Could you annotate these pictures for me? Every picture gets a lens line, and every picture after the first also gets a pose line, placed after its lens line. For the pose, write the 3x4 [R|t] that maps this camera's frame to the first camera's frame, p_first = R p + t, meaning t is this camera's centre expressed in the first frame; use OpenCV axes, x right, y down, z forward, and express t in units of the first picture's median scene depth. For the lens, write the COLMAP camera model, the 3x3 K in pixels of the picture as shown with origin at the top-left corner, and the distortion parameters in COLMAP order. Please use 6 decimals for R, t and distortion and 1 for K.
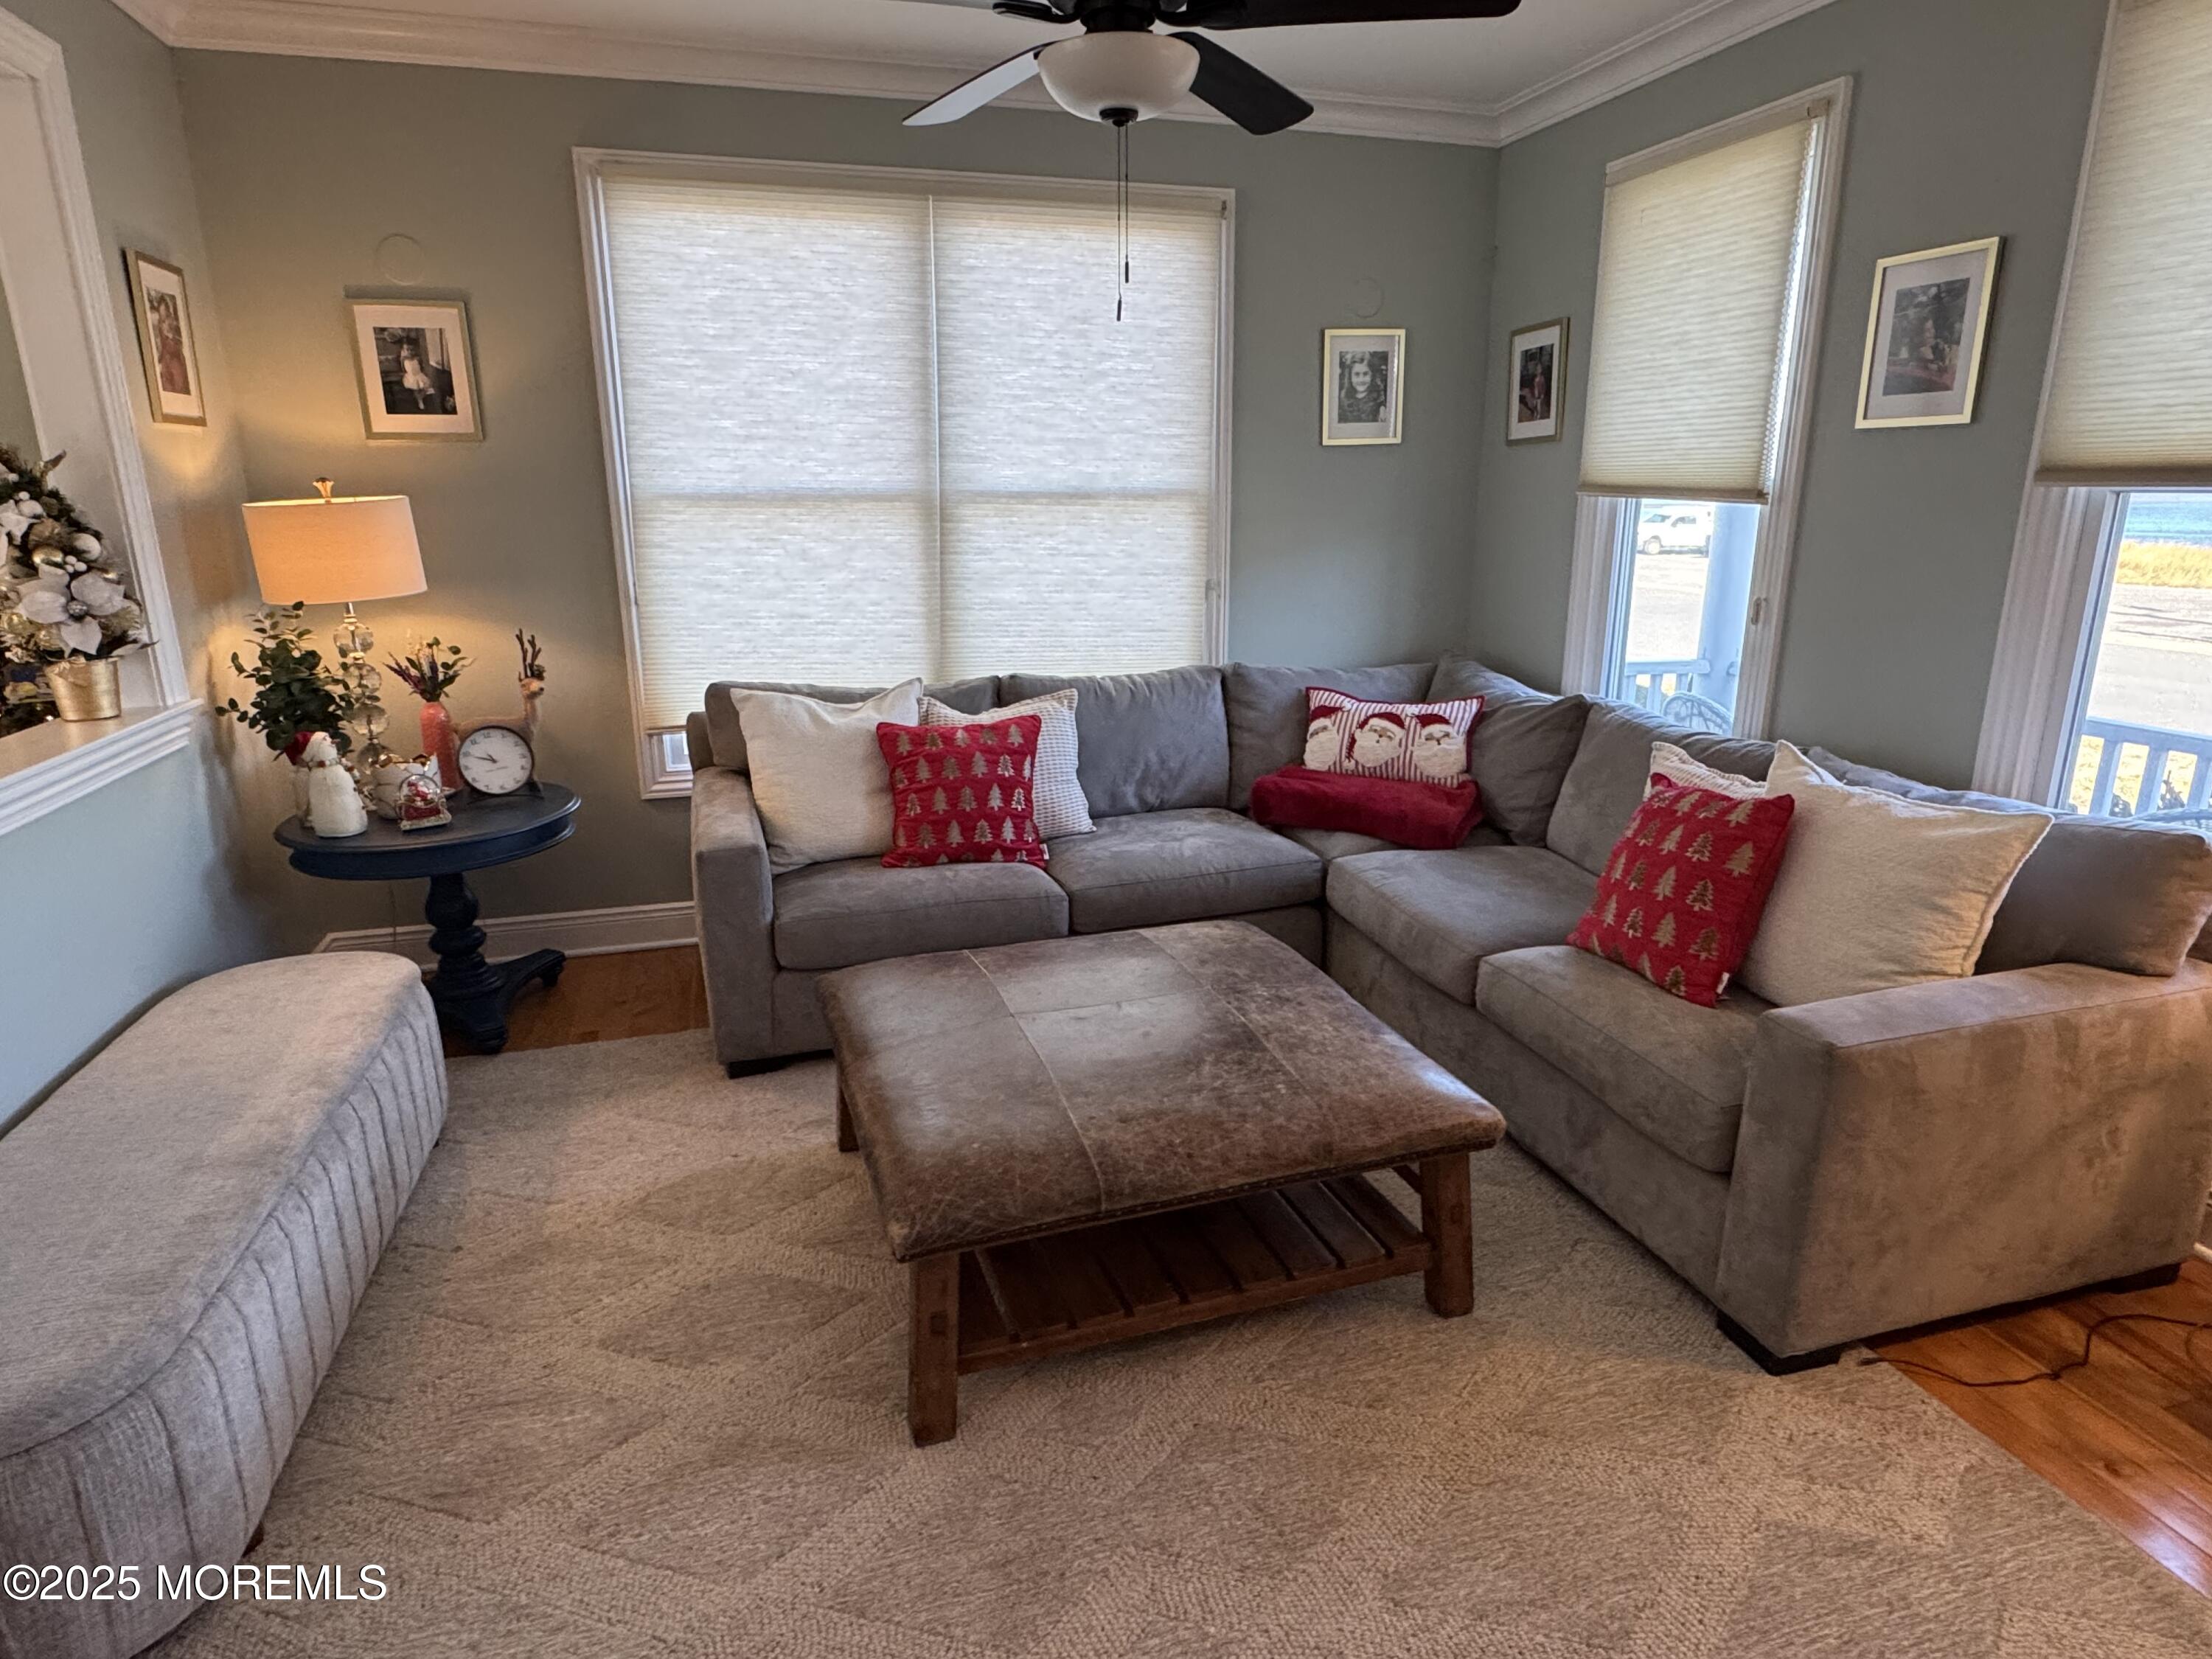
lens RADIAL K [[1259.8, 0, 1106.0], [0, 1259.8, 829.5], [0, 0, 1]] dist [0.000099, -0.000129]
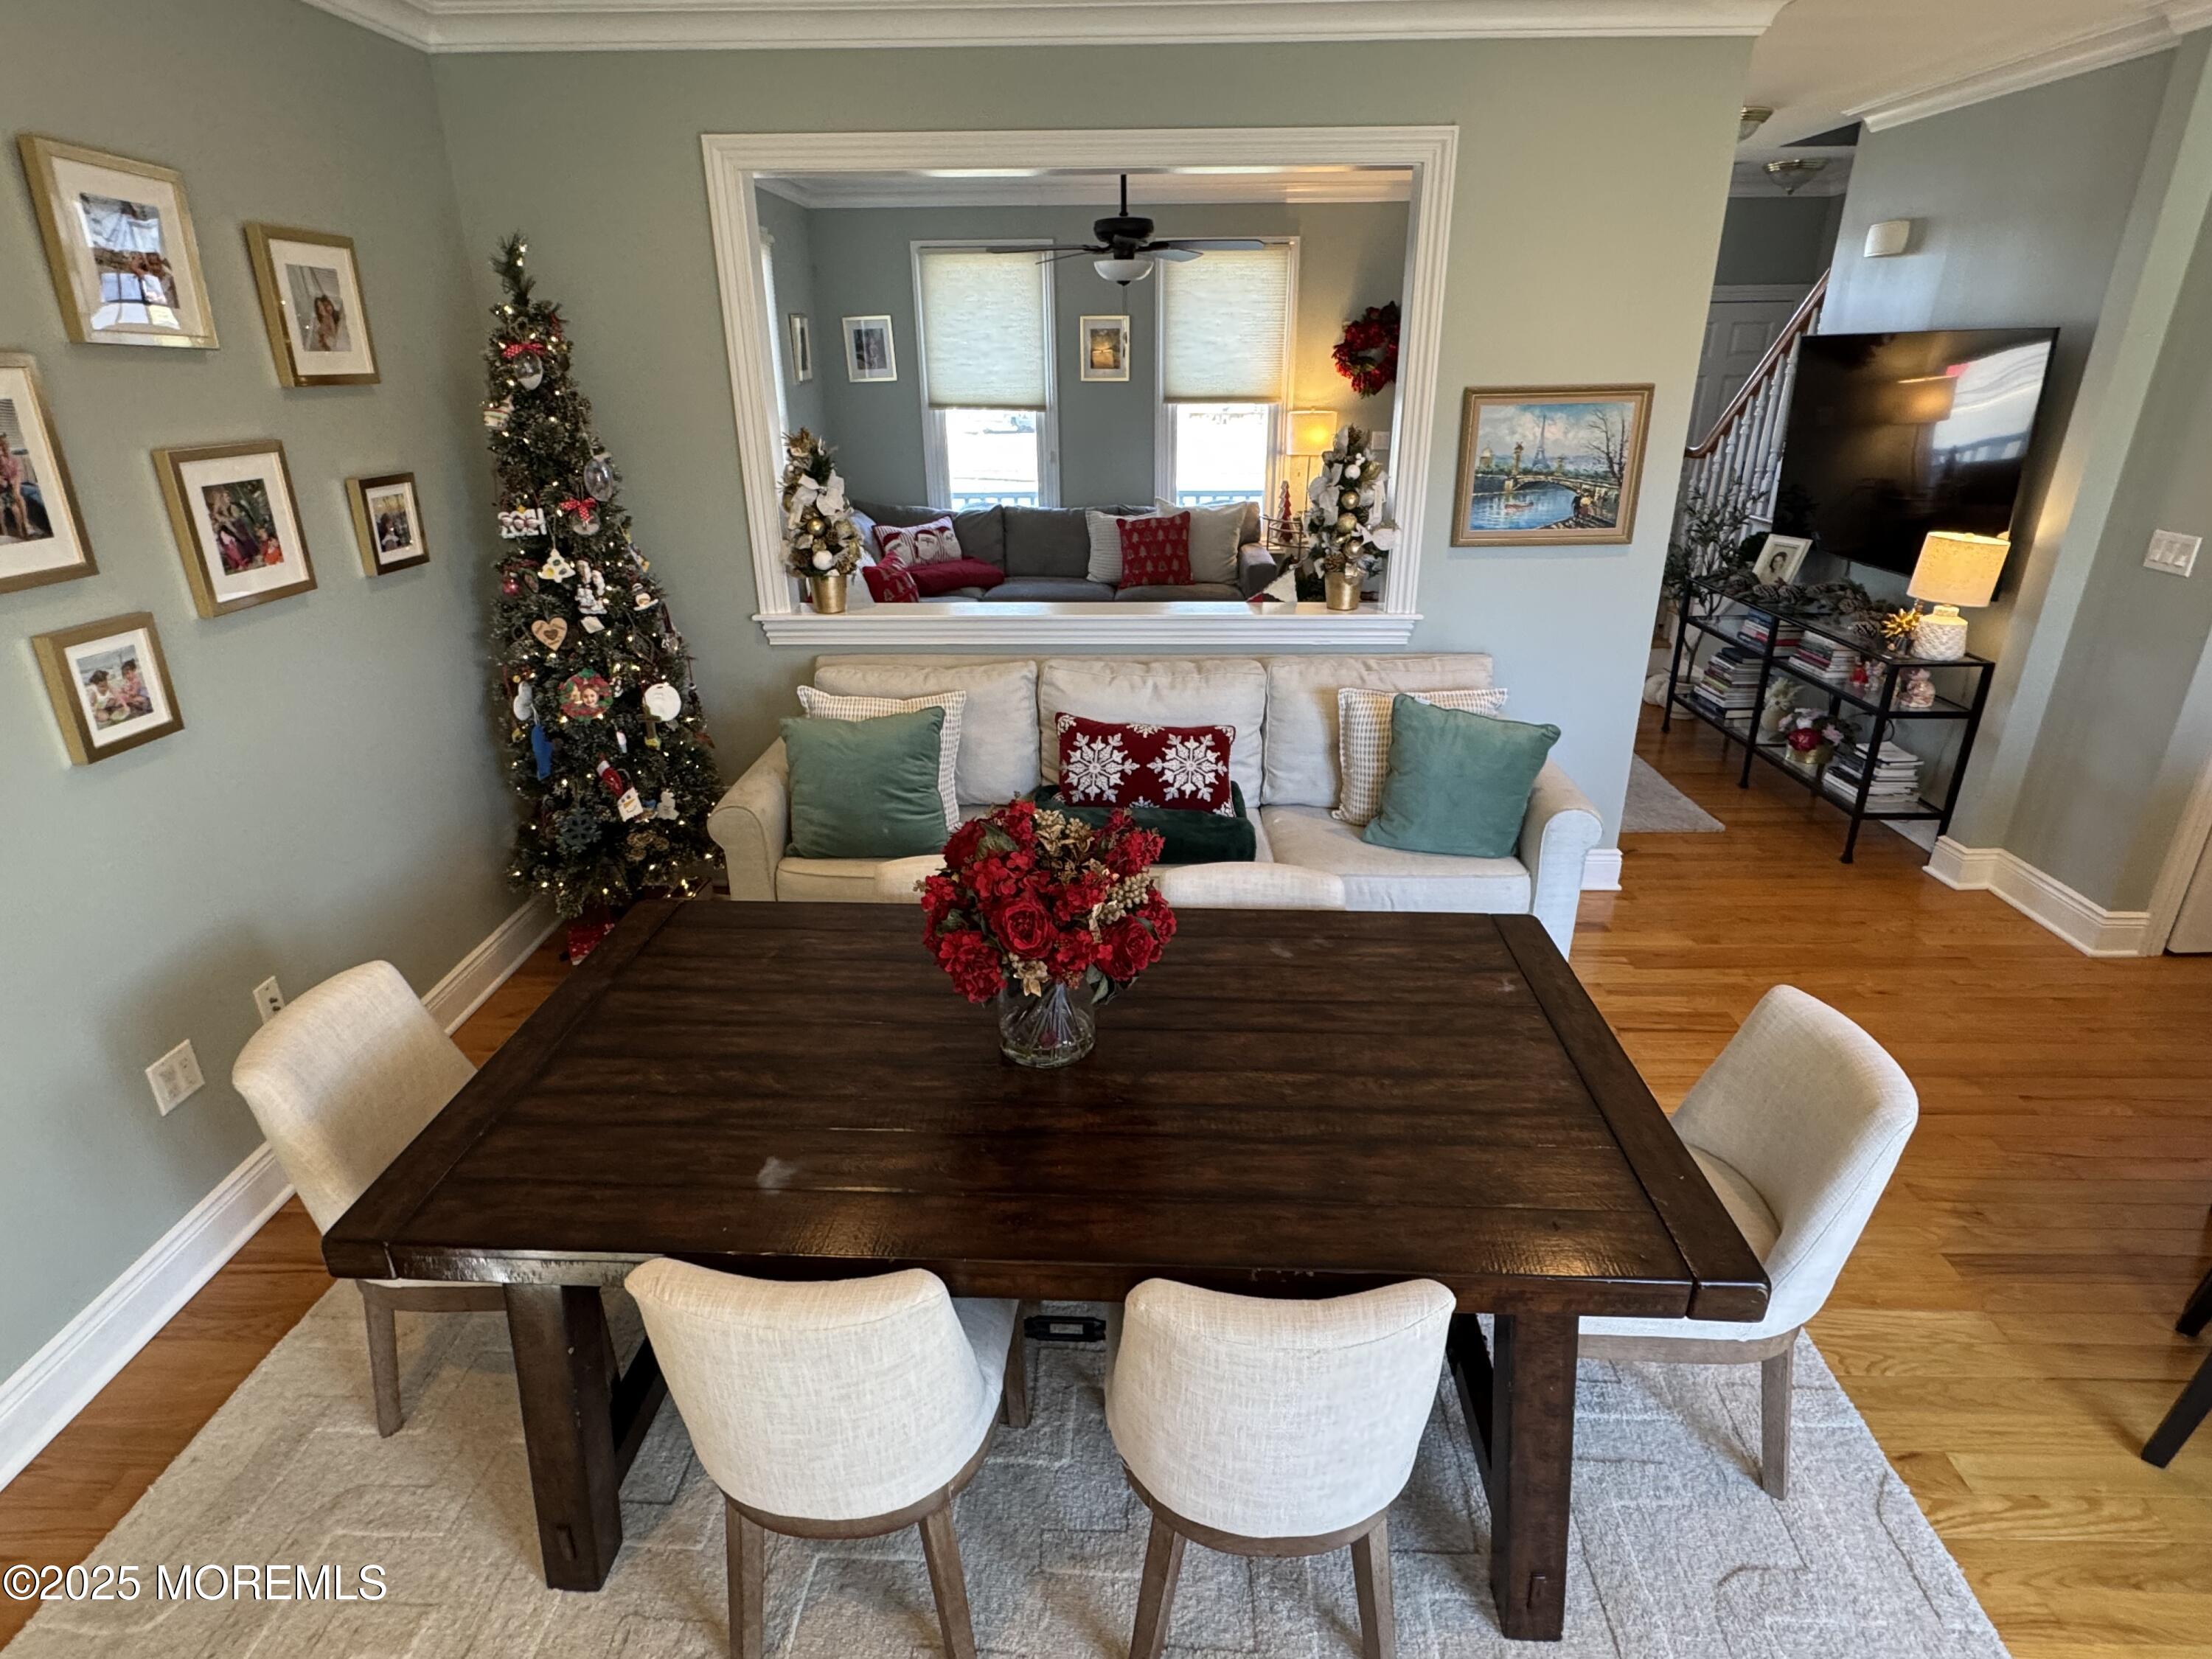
lens RADIAL K [[1146.6, 0, 1106.0], [0, 1146.6, 829.5], [0, 0, 1]] dist [-0.006200, -0.001167]
pose [[0.309909, -0.363677, 0.878462, -1.838977], [0.254466, 0.921971, 0.291918, -0.146106], [-0.916081, 0.133071, 0.378271, 0.188218]]
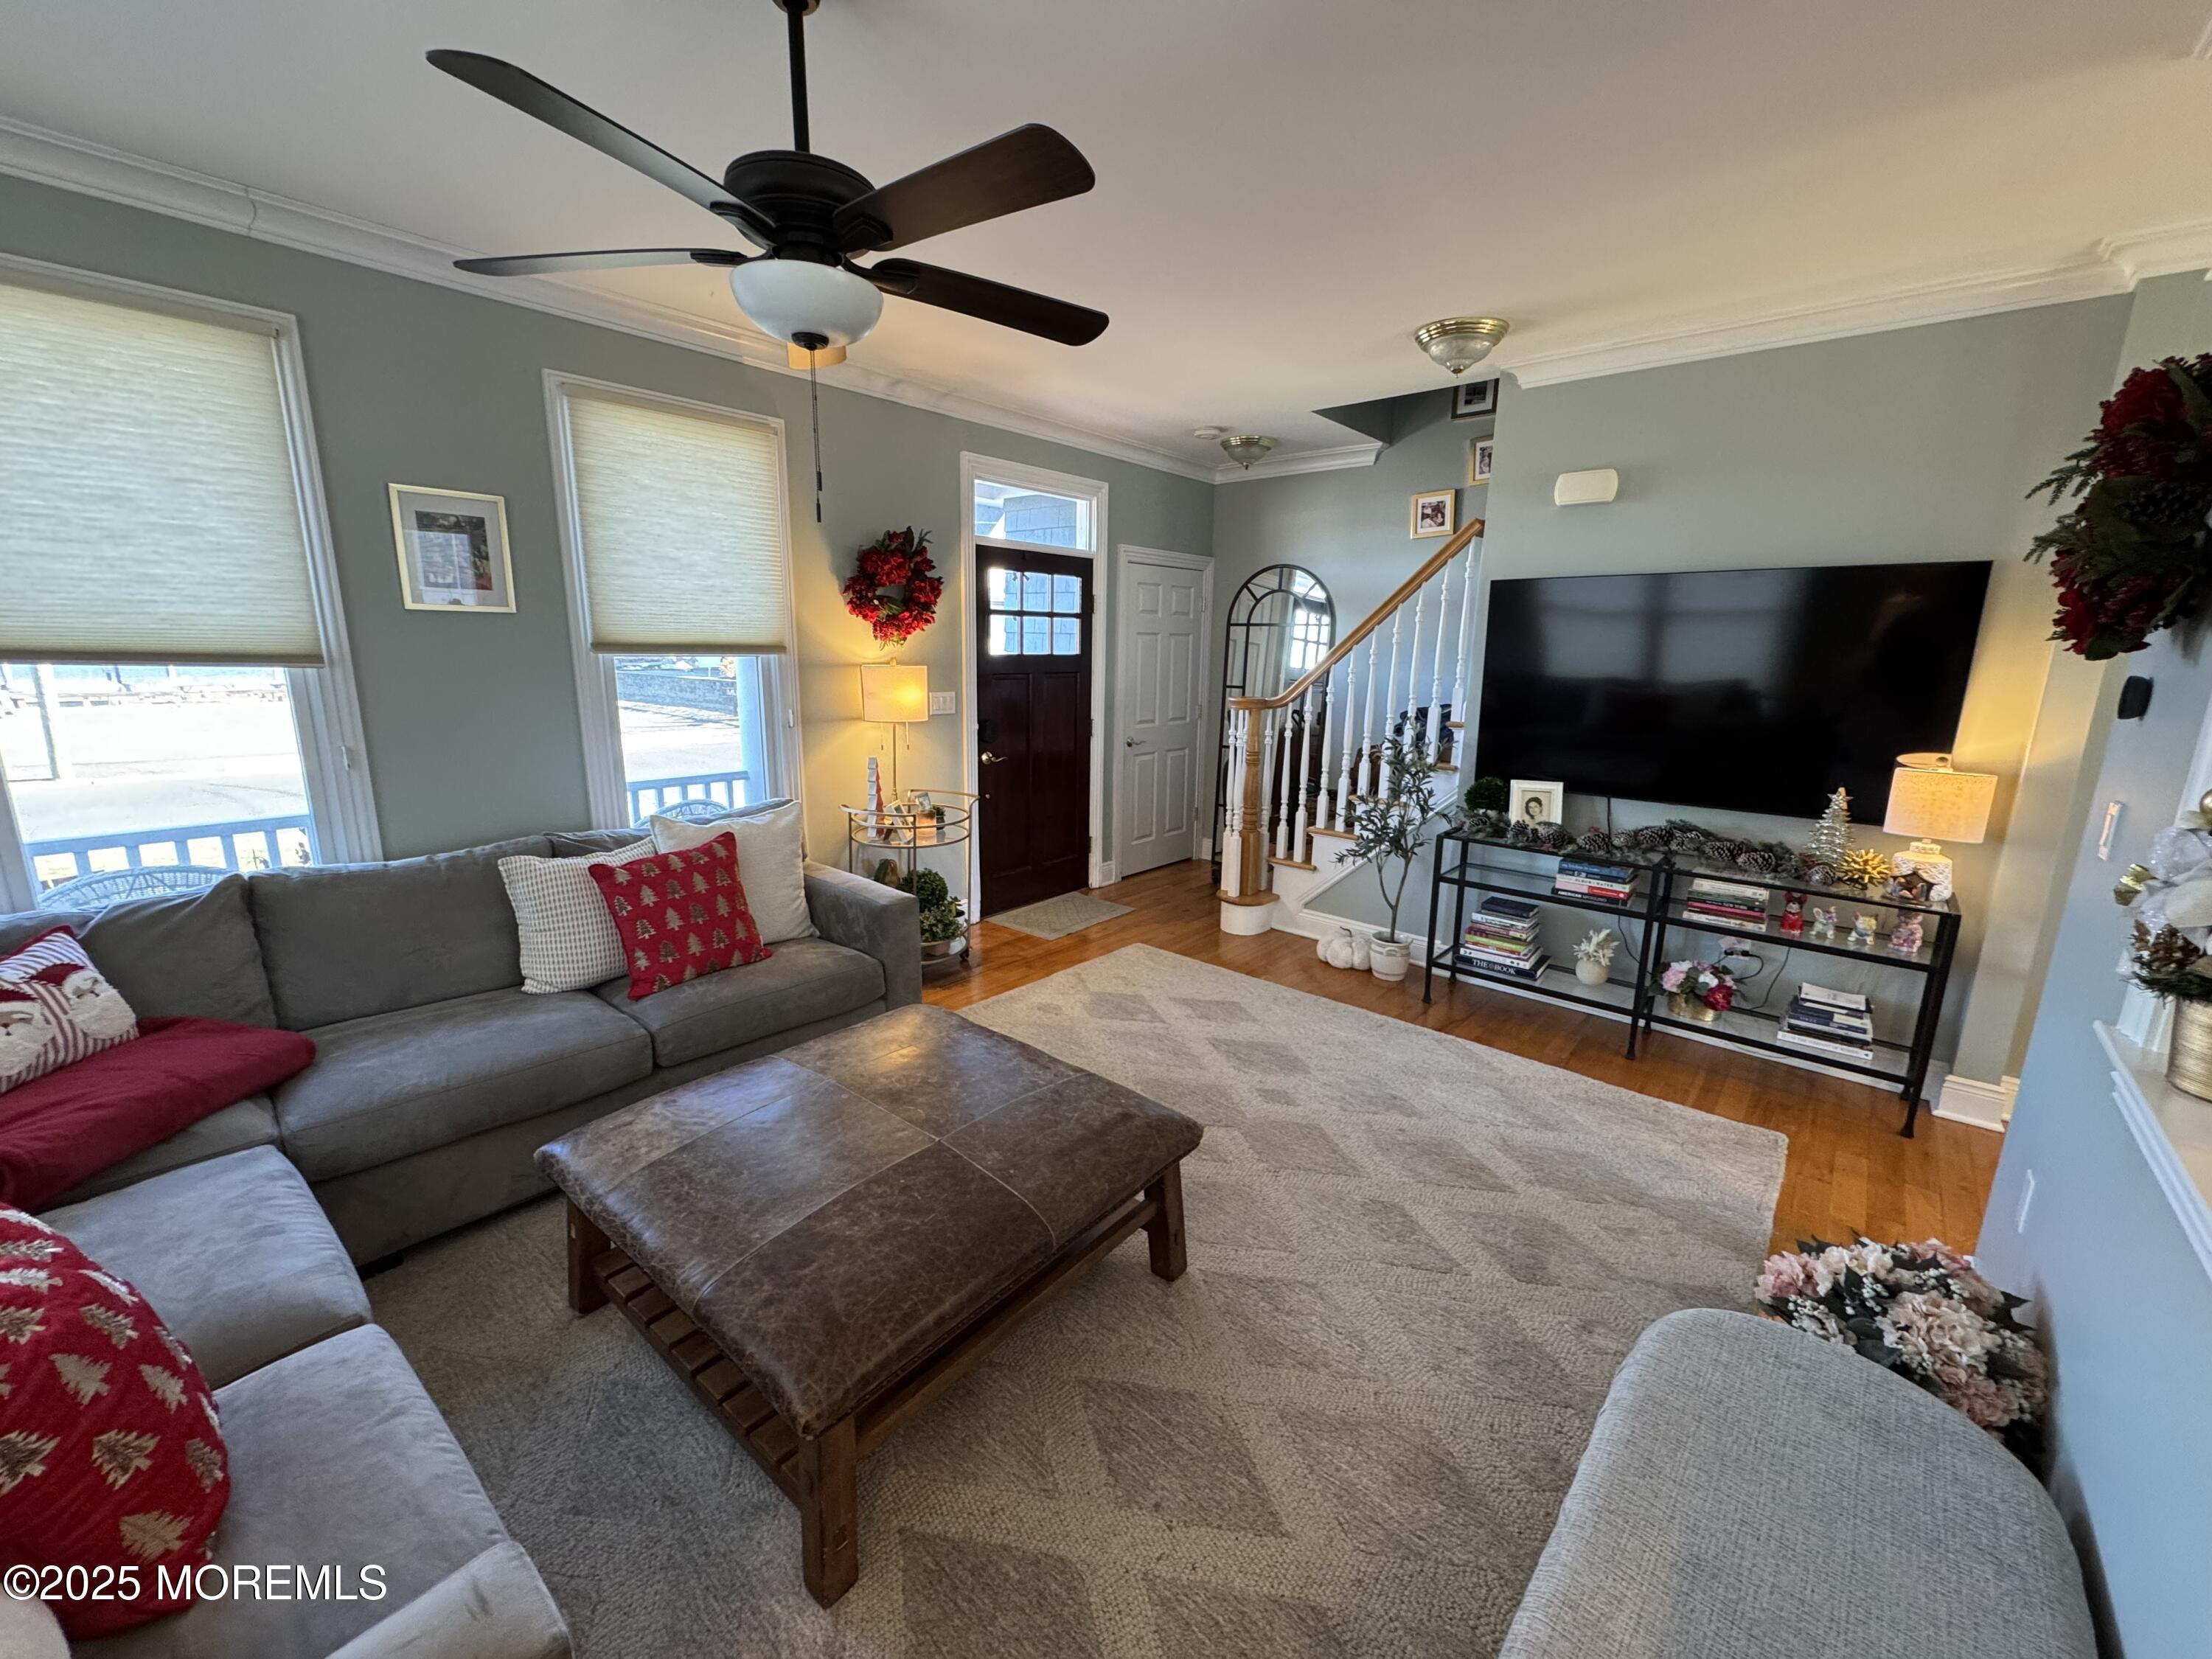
lens RADIAL K [[874.4, 0, 1114.0], [0, 874.4, 828.1], [0, 0, 1]] dist [-0.003242, -0.000597]
pose [[-0.531917, -0.178108, 0.827854, -0.596903], [0.207878, 0.920250, 0.331553, -0.262327], [-0.820884, 0.348451, -0.452472, 0.905249]]
